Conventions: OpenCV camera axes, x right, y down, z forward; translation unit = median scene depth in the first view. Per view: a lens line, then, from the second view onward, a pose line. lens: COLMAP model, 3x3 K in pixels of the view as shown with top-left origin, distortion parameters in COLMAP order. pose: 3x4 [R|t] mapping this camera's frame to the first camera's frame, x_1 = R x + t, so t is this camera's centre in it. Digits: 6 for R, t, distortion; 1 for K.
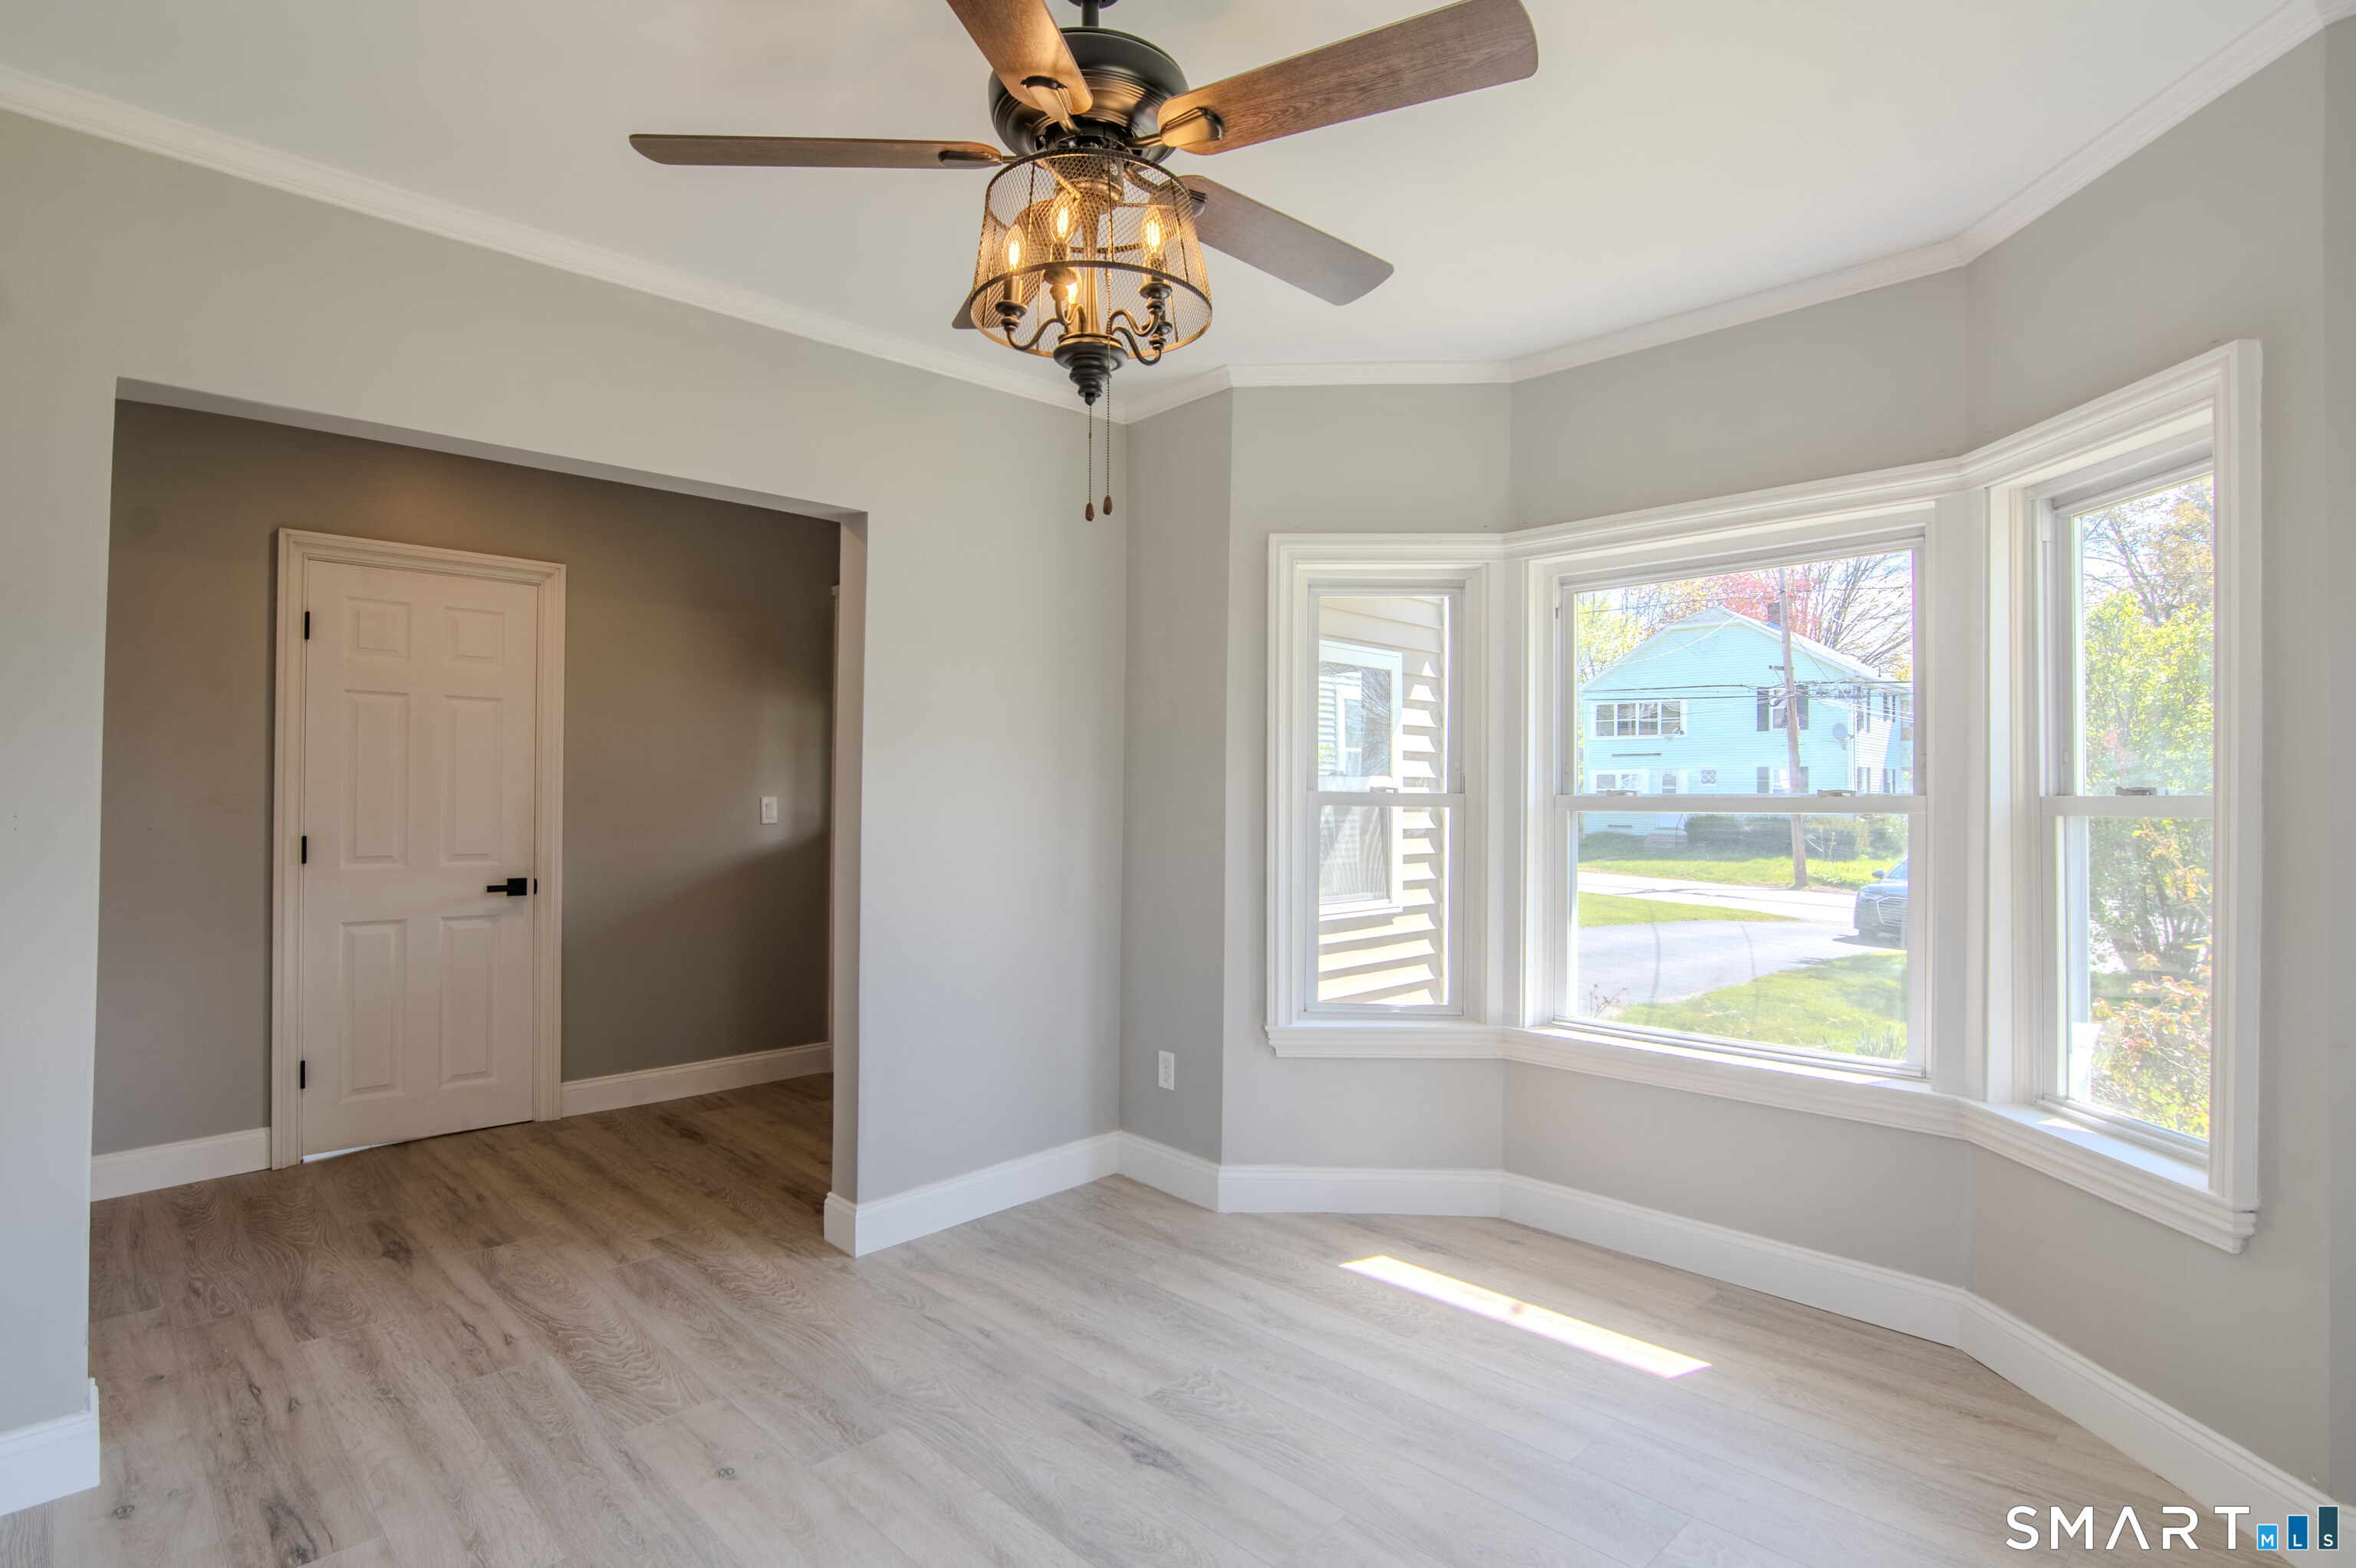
lens RADIAL K [[1170.4, 0, 1174.9], [0, 1170.4, 786.8], [0, 0, 1]] dist [-0.036088, 0.012454]
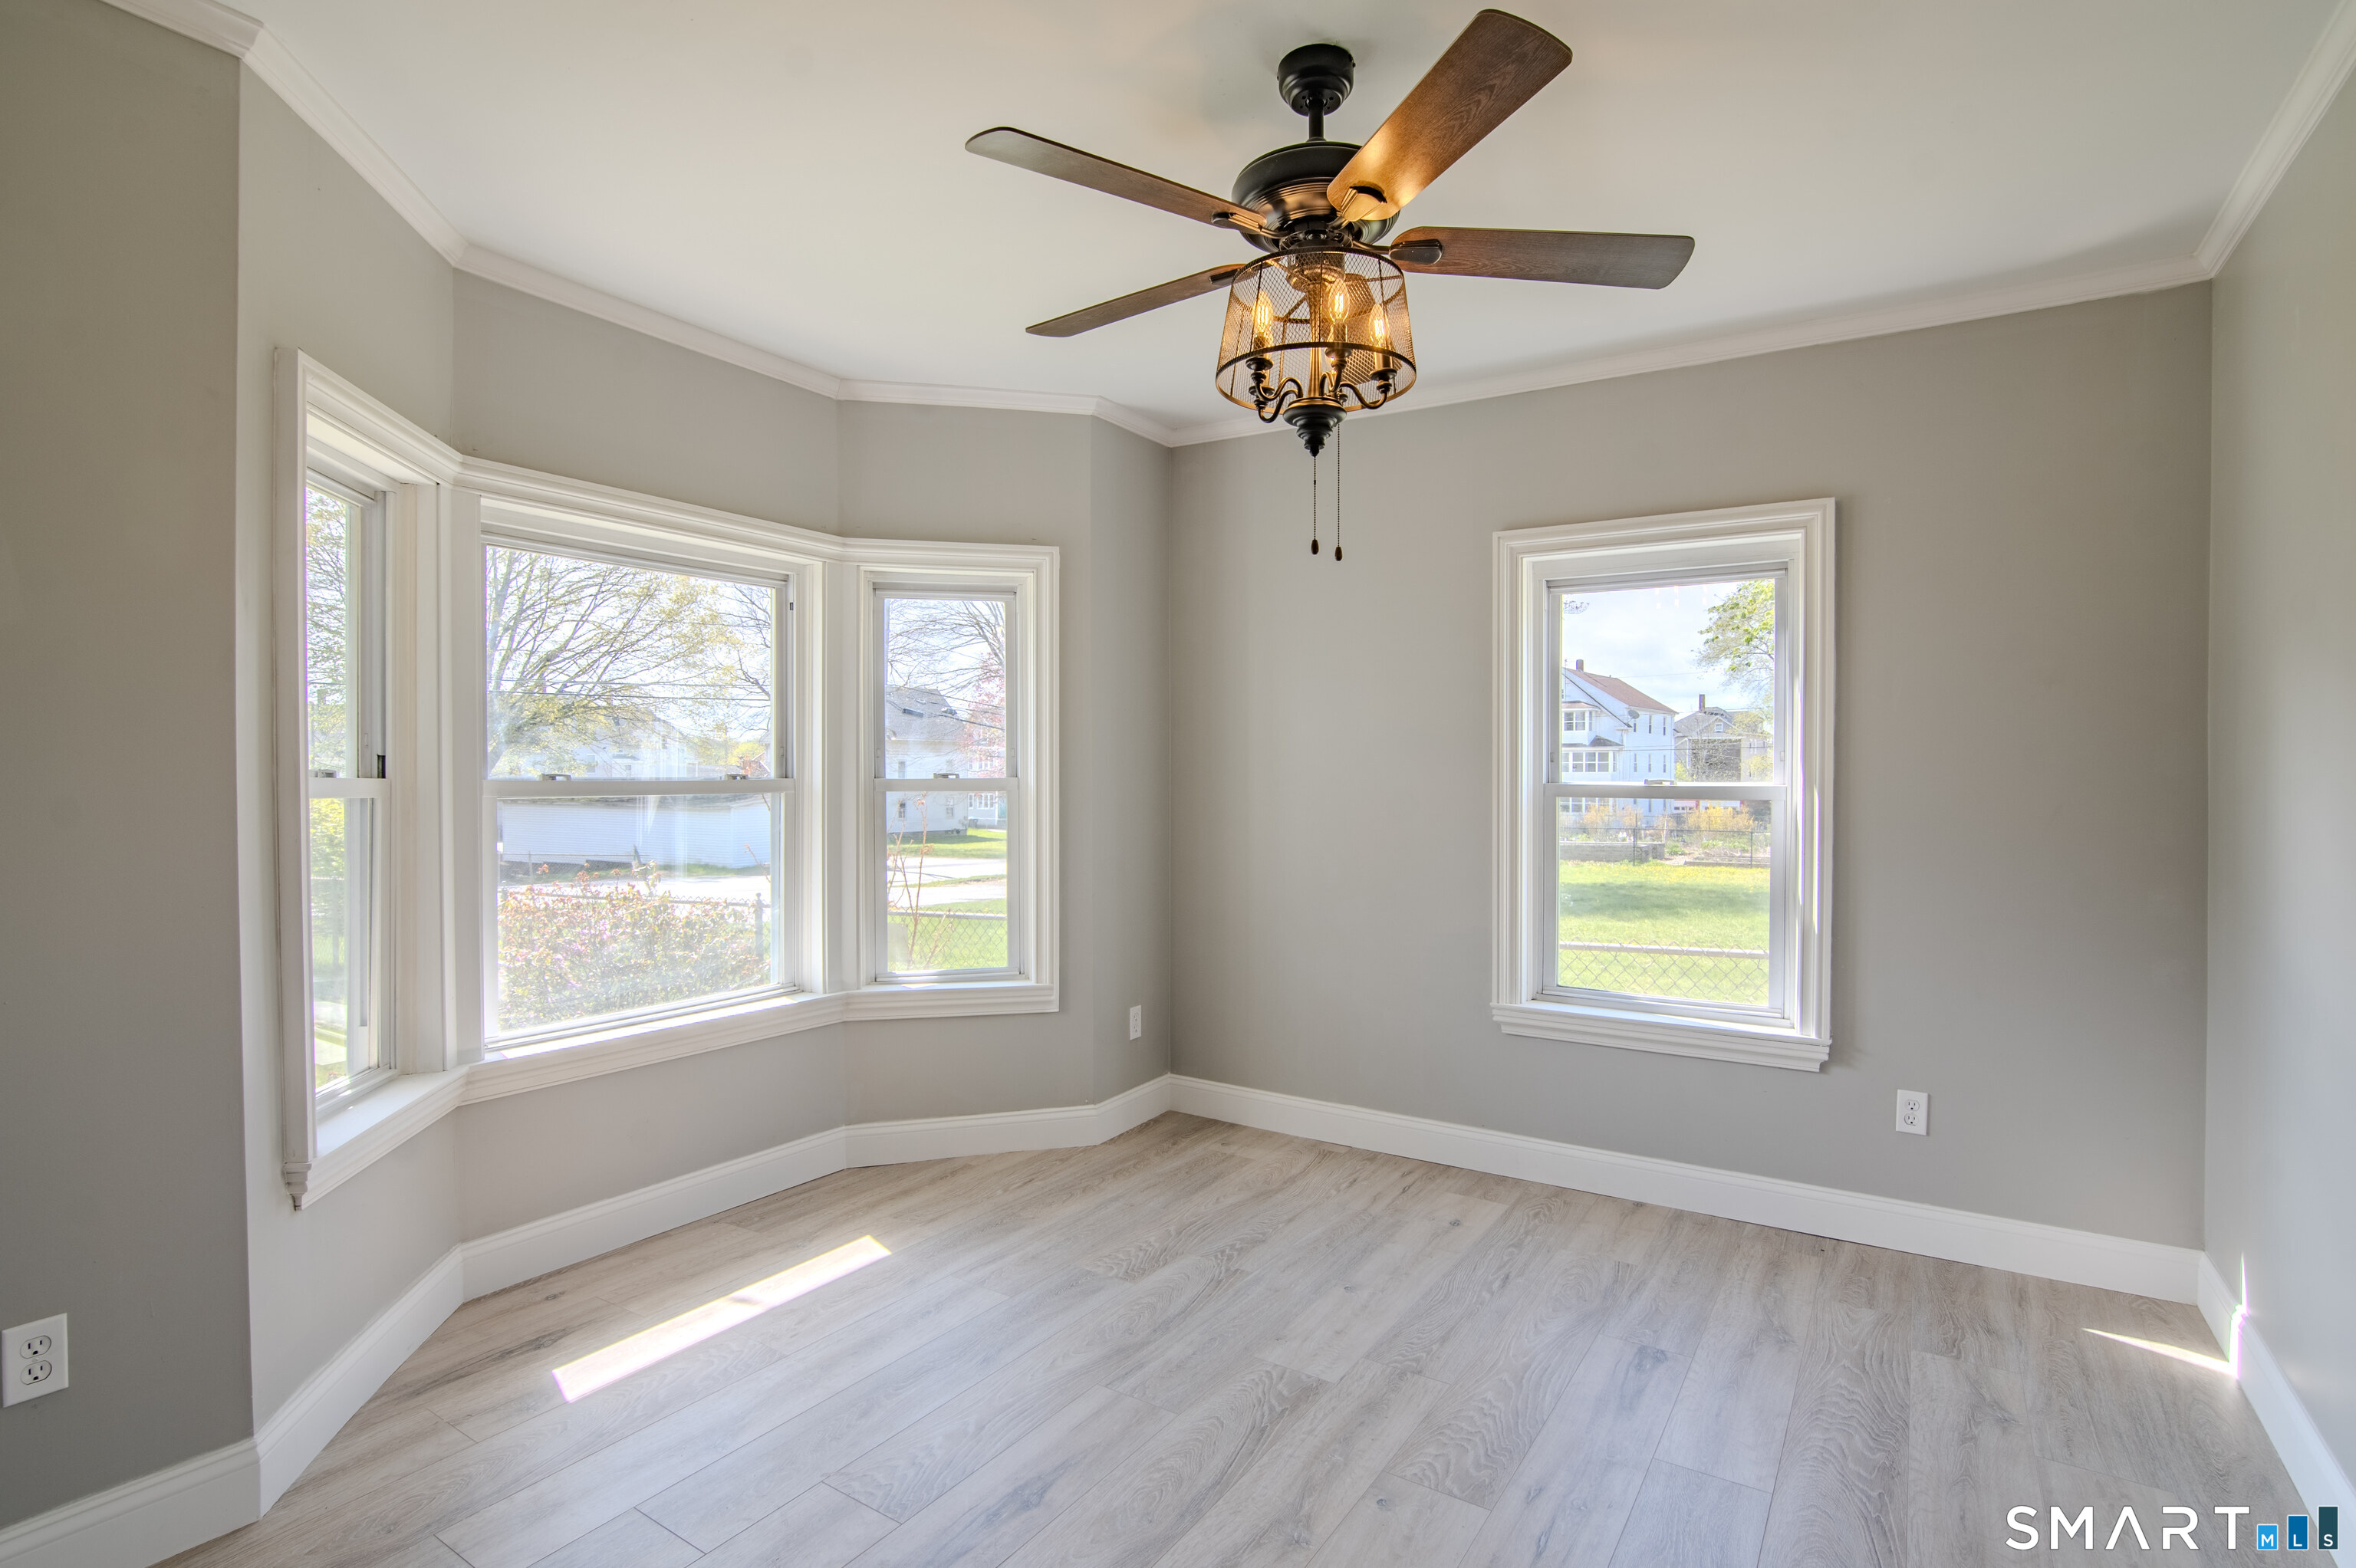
lens RADIAL K [[1145.2, 0, 1173.4], [0, 1145.2, 795.4], [0, 0, 1]] dist [-0.034564, 0.000702]
pose [[-0.212534, -0.020566, 0.976937, -0.754675], [-0.008978, 0.999777, 0.019094, -0.002741], [-0.977112, -0.004713, -0.212672, 0.887022]]
